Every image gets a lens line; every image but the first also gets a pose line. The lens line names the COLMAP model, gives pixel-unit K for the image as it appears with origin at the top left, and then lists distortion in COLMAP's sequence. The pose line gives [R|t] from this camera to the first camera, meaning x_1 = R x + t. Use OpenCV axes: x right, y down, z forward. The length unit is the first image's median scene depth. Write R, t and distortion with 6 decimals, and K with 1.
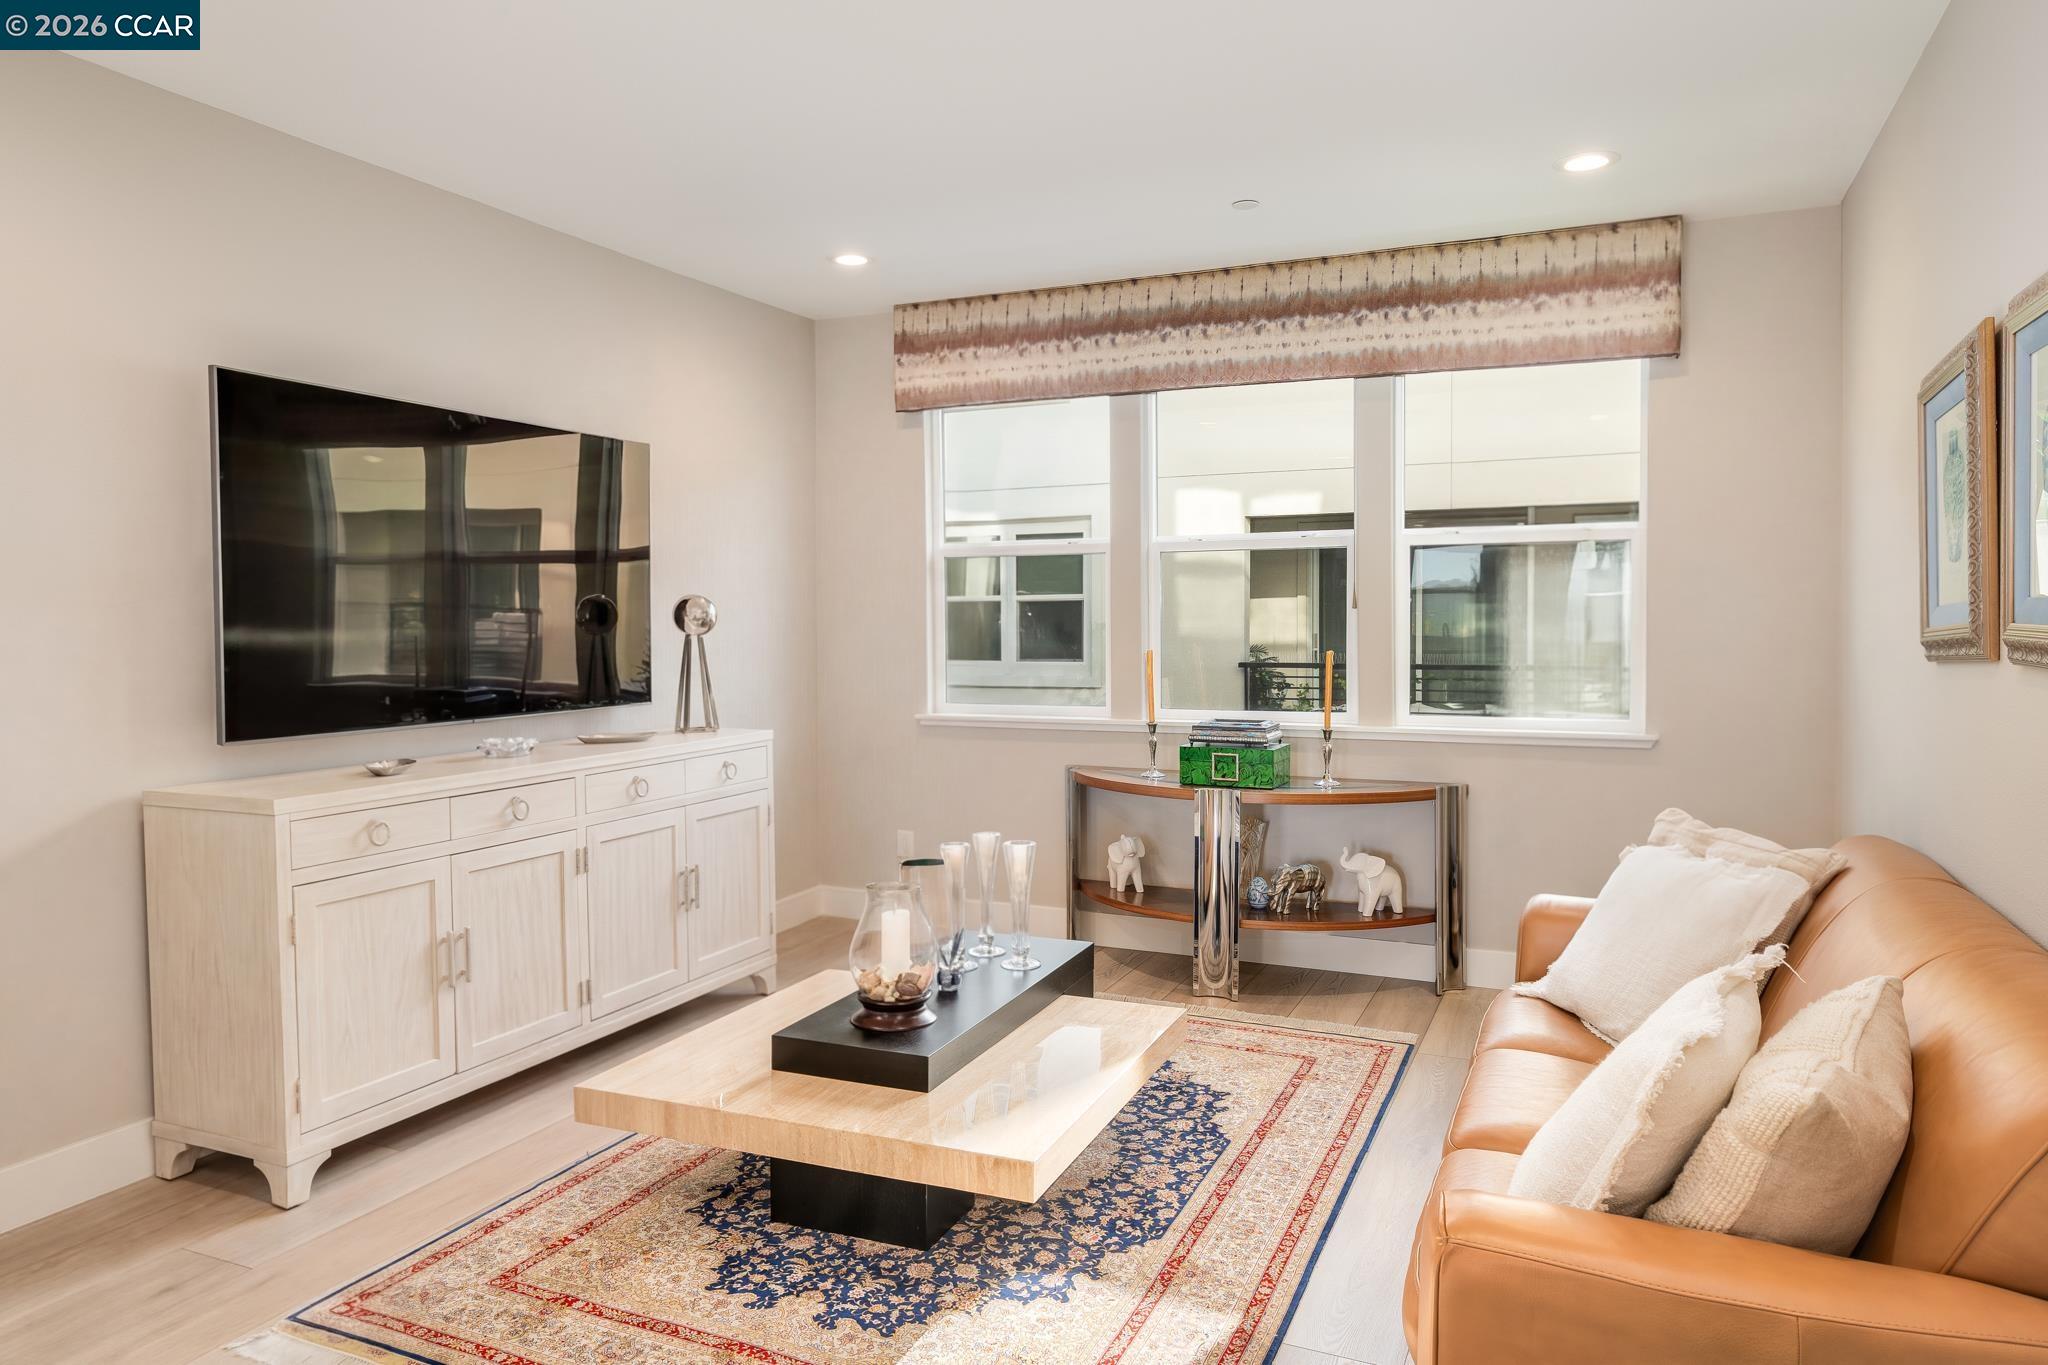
lens RADIAL K [[1308.2, 0, 1024.0], [0, 1308.2, 682.5], [0, 0, 1]] dist [0.019516, -0.001513]
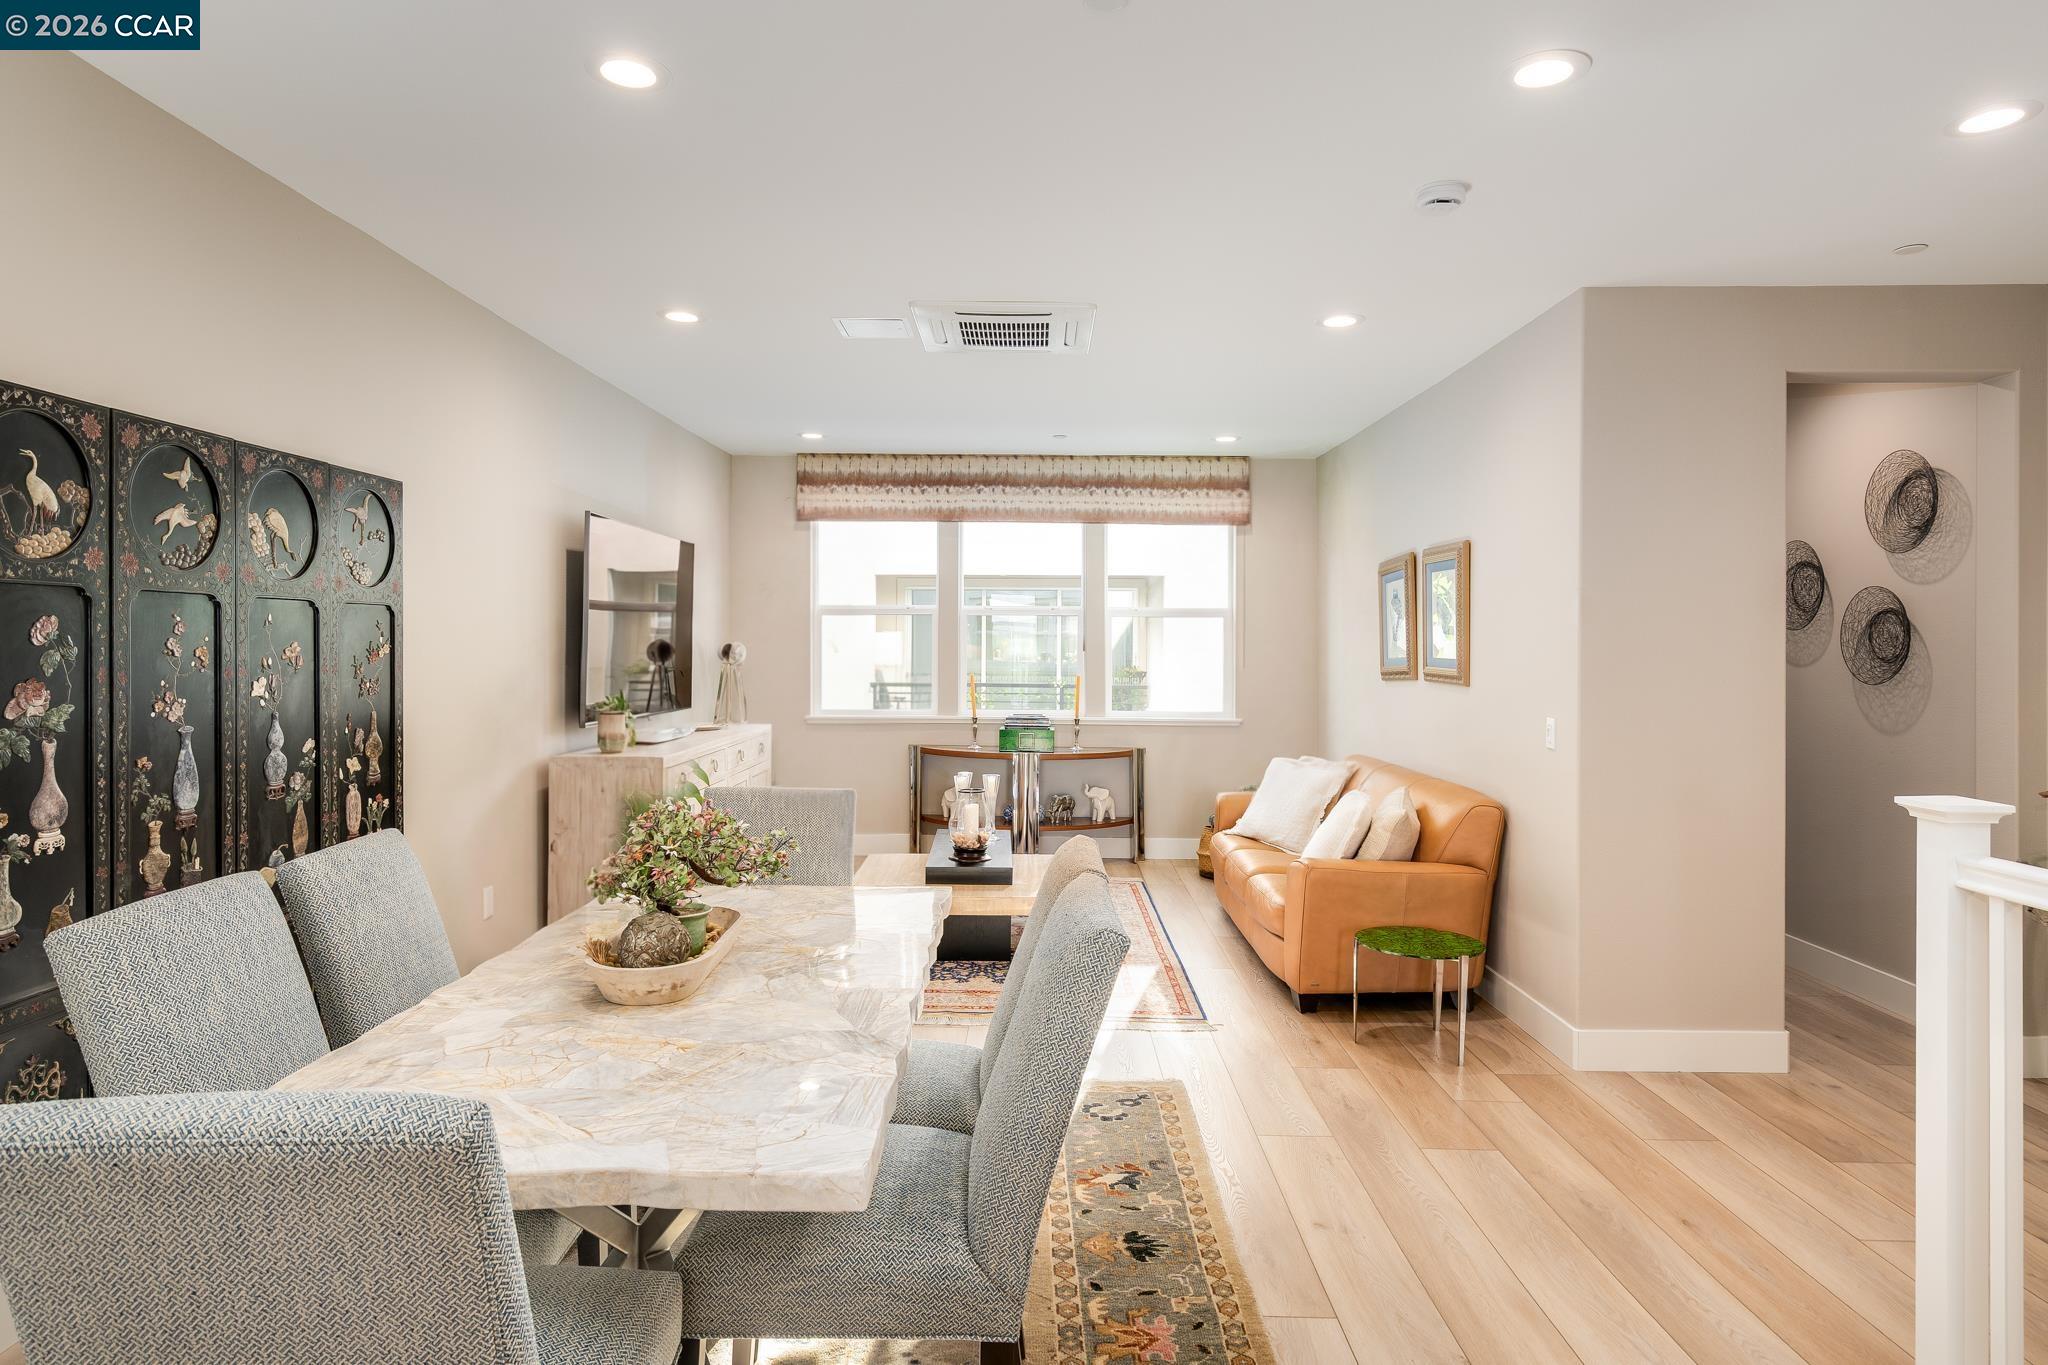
lens RADIAL K [[1133.8, 0, 1019.9], [0, 1133.8, 658.5], [0, 0, 1]] dist [0.036266, -0.017775]
pose [[0.922580, 0.007320, 0.385736, -0.438588], [0.006946, 0.999343, -0.035577, 0.008083], [-0.385743, 0.035503, 0.921923, -0.400030]]
